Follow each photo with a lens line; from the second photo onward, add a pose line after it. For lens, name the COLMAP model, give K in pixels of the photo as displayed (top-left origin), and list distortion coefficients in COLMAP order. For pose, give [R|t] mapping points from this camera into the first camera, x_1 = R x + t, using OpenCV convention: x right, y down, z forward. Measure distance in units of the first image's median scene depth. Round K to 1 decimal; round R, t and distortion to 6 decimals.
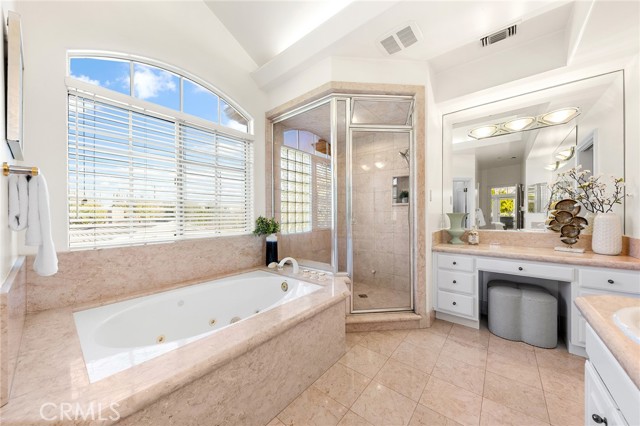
lens RADIAL K [[220.2, 0, 320.3], [0, 220.2, 215.3], [0, 0, 1]] dist [0.000317, -0.000225]
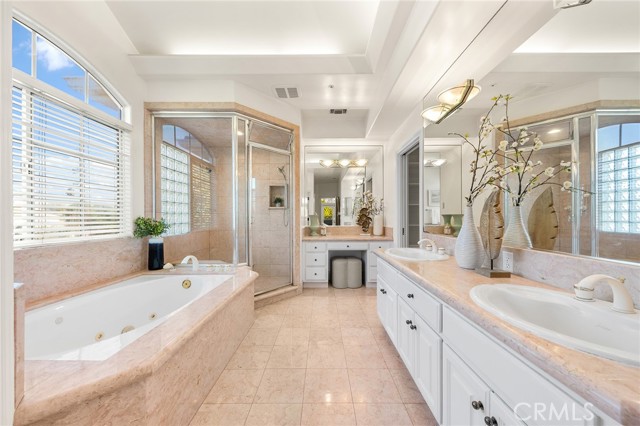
lens RADIAL K [[218.4, 0, 319.7], [0, 218.4, 218.1], [0, 0, 1]] dist [0.001443, 0.000050]
pose [[0.778719, 0.001090, 0.627372, -0.314401], [0.001238, 0.999994, -0.003274, 0.018368], [-0.627371, 0.003326, 0.778713, -0.192663]]
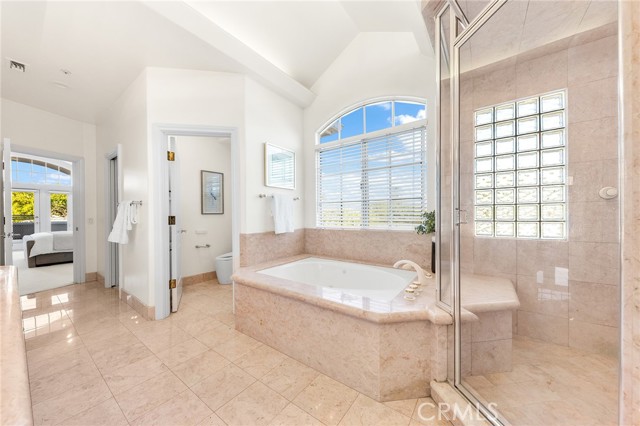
lens RADIAL K [[220.2, 0, 320.3], [0, 220.2, 215.3], [0, 0, 1]] dist [0.000317, -0.000225]
pose [[0.058094, 0.004665, -0.998300, 0.655529], [0.006234, 0.999968, 0.005035, 0.016568], [0.998292, -0.006516, 0.058063, 0.625099]]
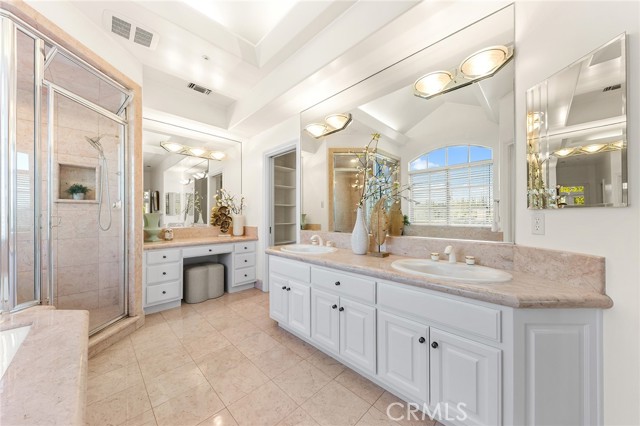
lens RADIAL K [[220.2, 0, 320.3], [0, 220.2, 215.3], [0, 0, 1]] dist [0.000317, -0.000225]
pose [[0.095229, 0.009191, 0.995413, -0.447243], [0.006083, 0.999933, -0.009814, 0.017539], [-0.995437, 0.006990, 0.095167, 0.085141]]
